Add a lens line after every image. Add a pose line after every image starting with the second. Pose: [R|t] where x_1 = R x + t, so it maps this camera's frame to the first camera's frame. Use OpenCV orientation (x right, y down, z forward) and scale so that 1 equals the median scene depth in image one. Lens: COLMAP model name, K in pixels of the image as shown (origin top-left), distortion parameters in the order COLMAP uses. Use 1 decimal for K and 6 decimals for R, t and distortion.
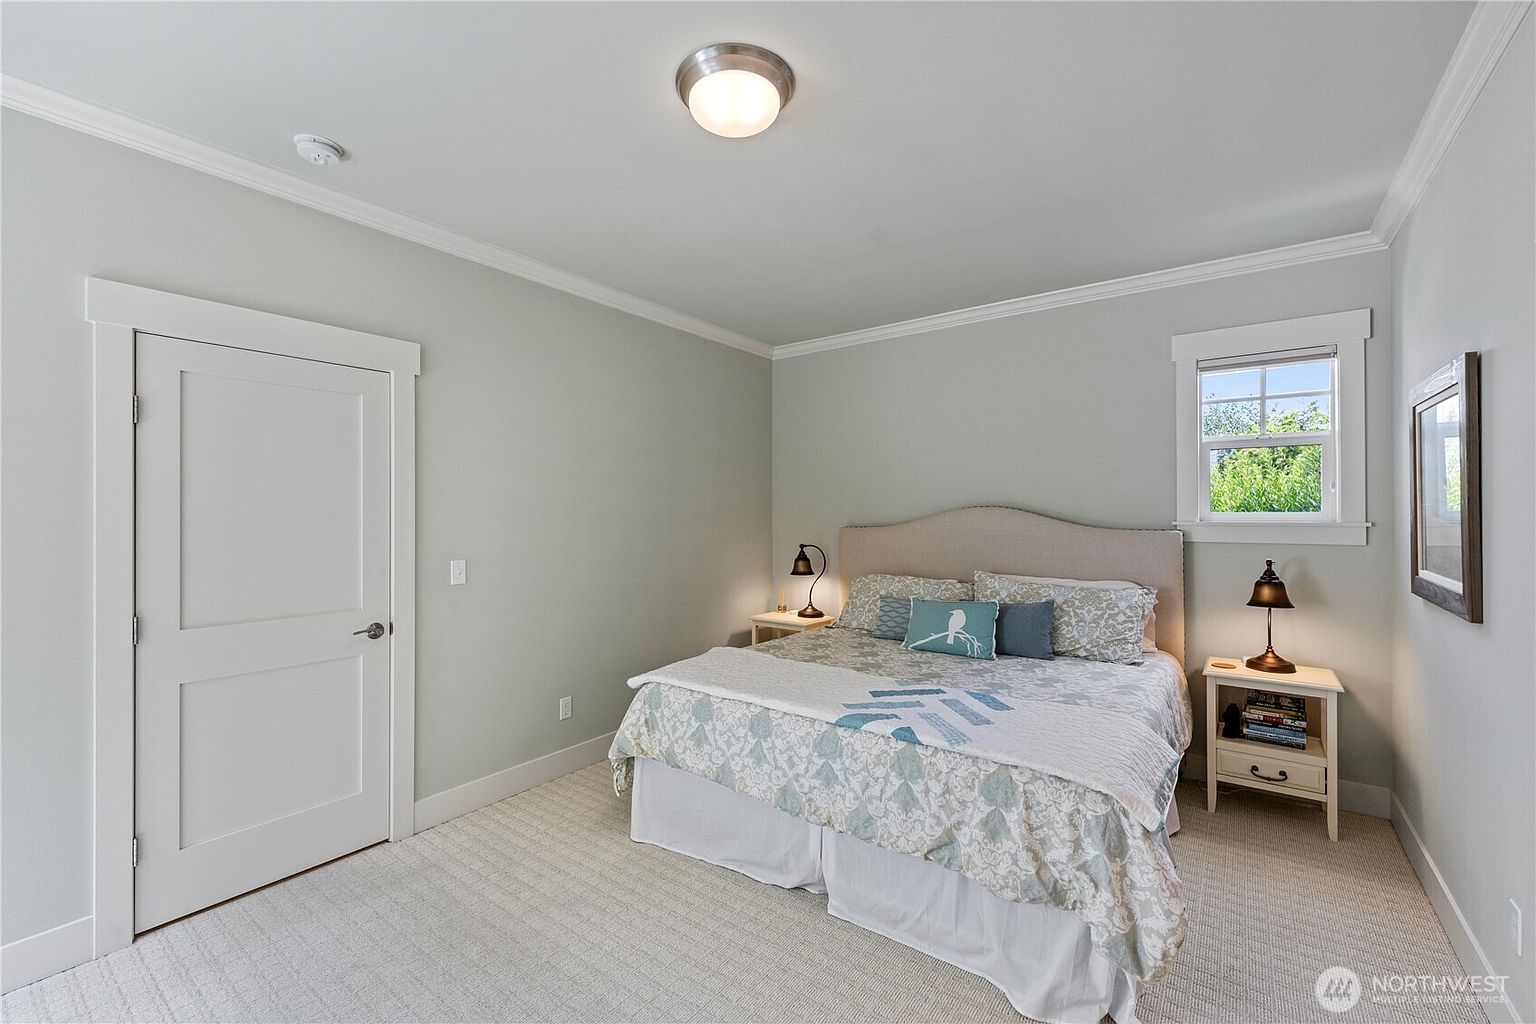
lens RADIAL K [[645.1, 0, 766.8], [0, 645.1, 510.0], [0, 0, 1]] dist [0.013199, -0.000026]
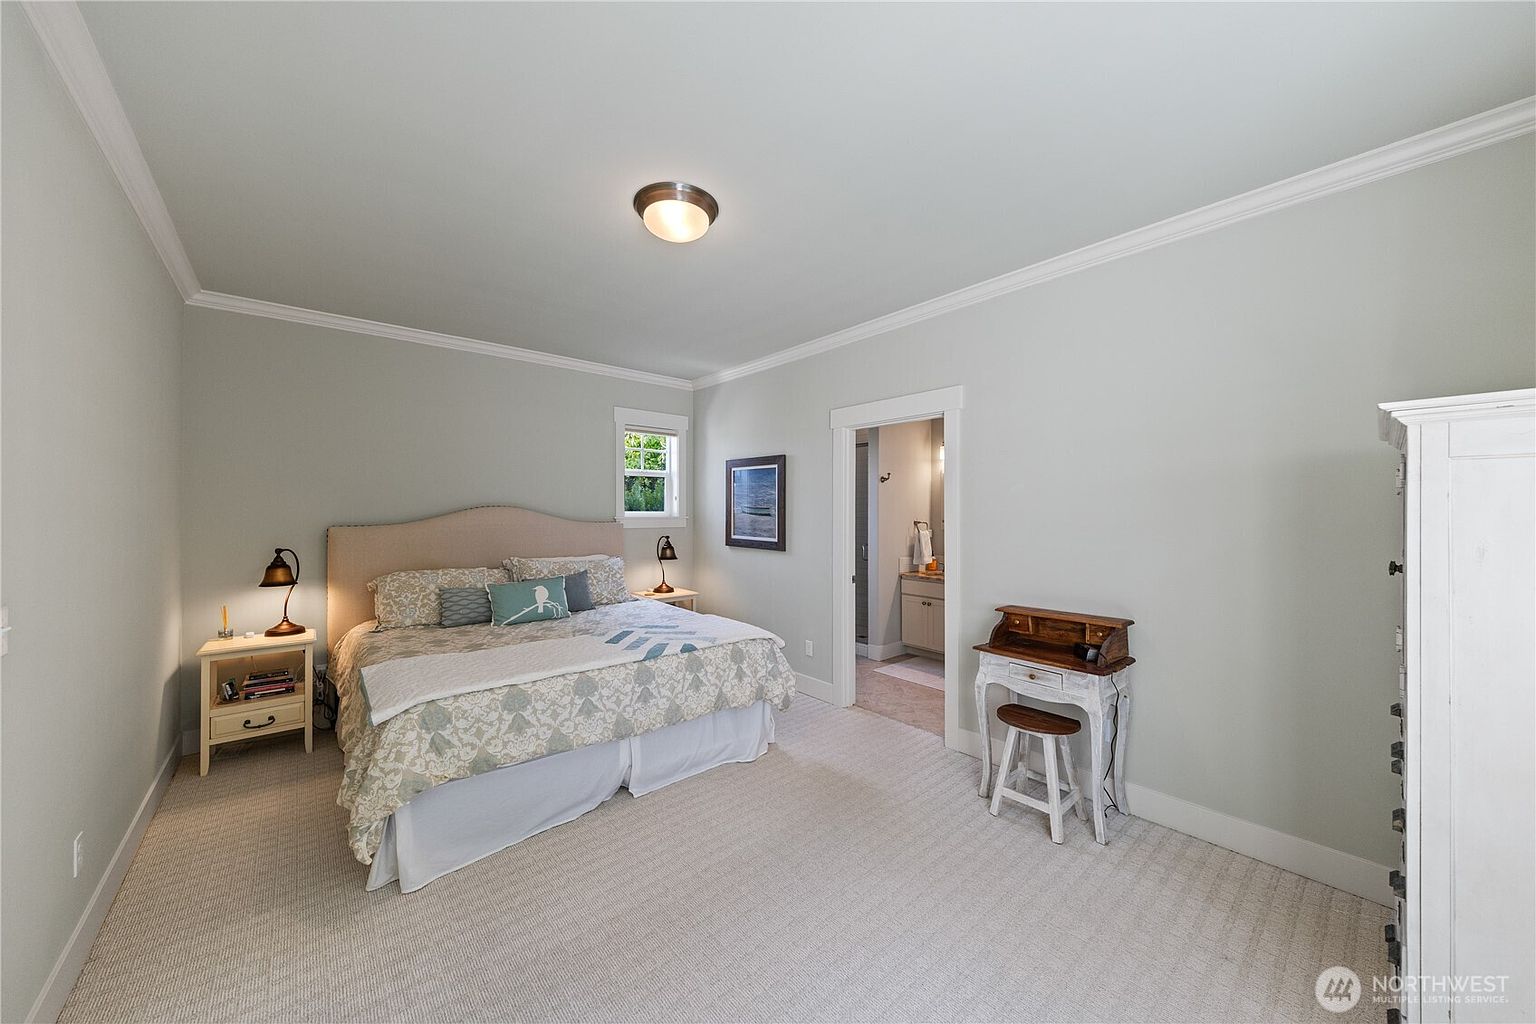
lens RADIAL K [[528.3, 0, 766.7], [0, 528.3, 513.4], [0, 0, 1]] dist [-0.001658, -0.000056]
pose [[0.215102, 0.001390, 0.976591, -0.773026], [-0.004418, 0.999990, -0.000451, 0.008697], [-0.976582, -0.004217, 0.215106, 0.392695]]
